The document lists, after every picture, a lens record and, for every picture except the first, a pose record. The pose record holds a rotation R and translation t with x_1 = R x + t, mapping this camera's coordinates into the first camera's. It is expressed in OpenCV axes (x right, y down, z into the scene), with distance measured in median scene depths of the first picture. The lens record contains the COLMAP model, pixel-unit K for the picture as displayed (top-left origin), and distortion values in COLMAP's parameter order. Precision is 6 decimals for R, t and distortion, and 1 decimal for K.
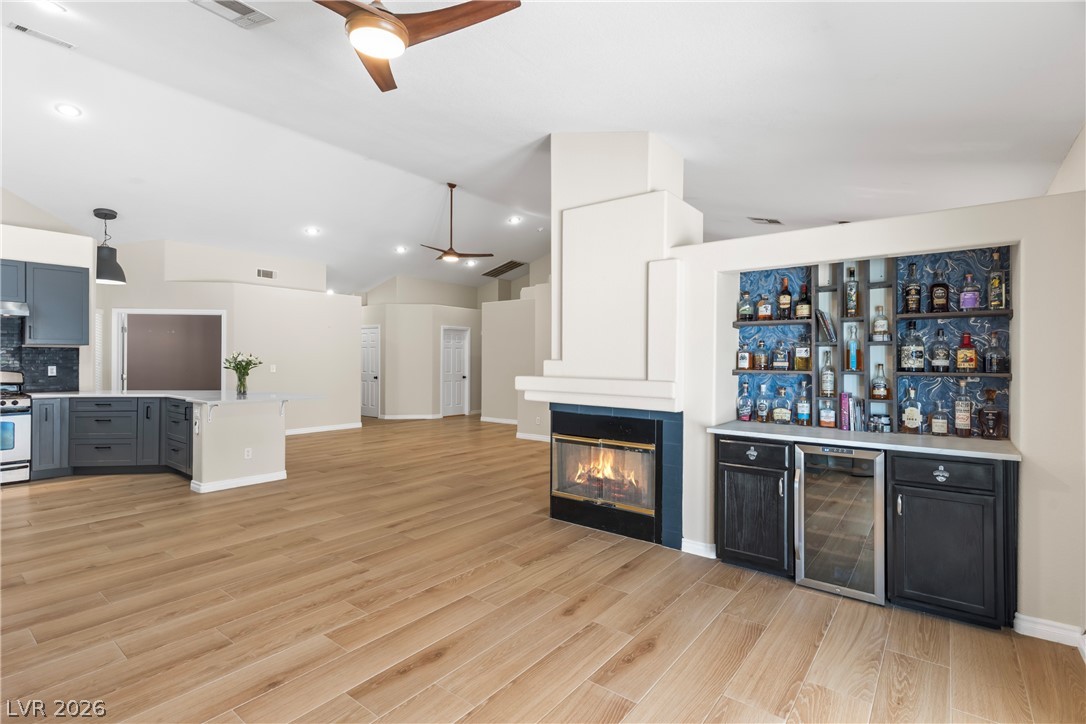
lens RADIAL K [[512.8, 0, 544.1], [0, 512.8, 359.6], [0, 0, 1]] dist [0.002176, 0.000521]
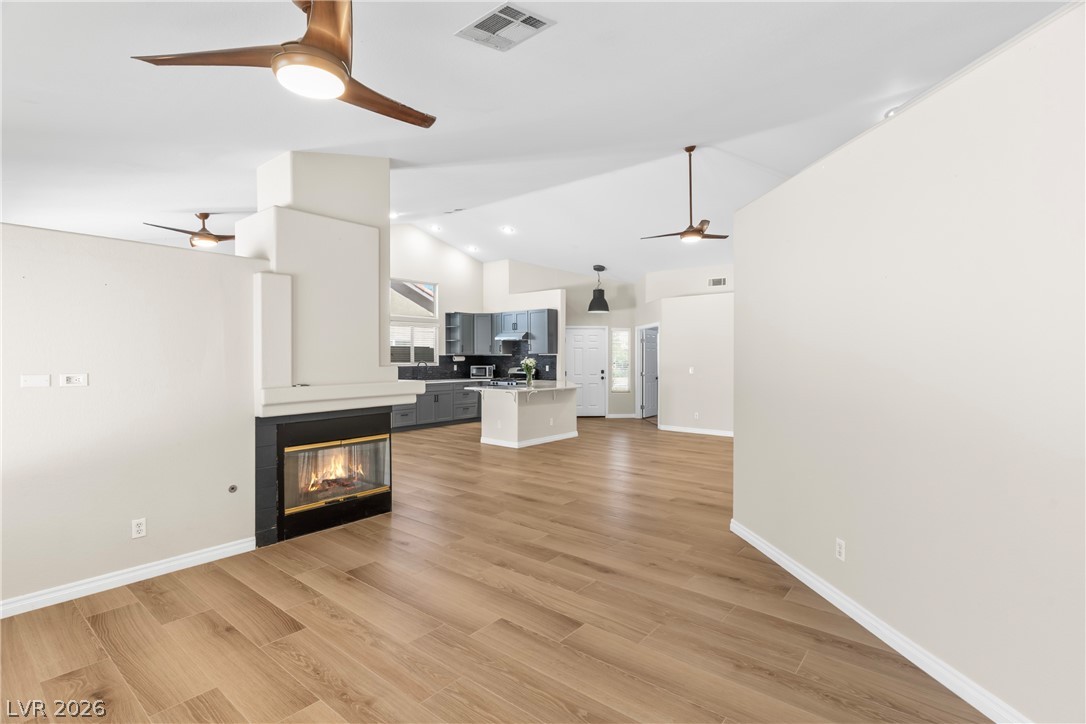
lens RADIAL K [[512.8, 0, 544.1], [0, 512.8, 359.6], [0, 0, 1]] dist [0.002176, 0.000521]
pose [[-0.019183, 0.000766, -0.999816, 1.401817], [0.000893, 0.999999, 0.000749, -0.016633], [0.999816, -0.000878, -0.019184, 1.734729]]
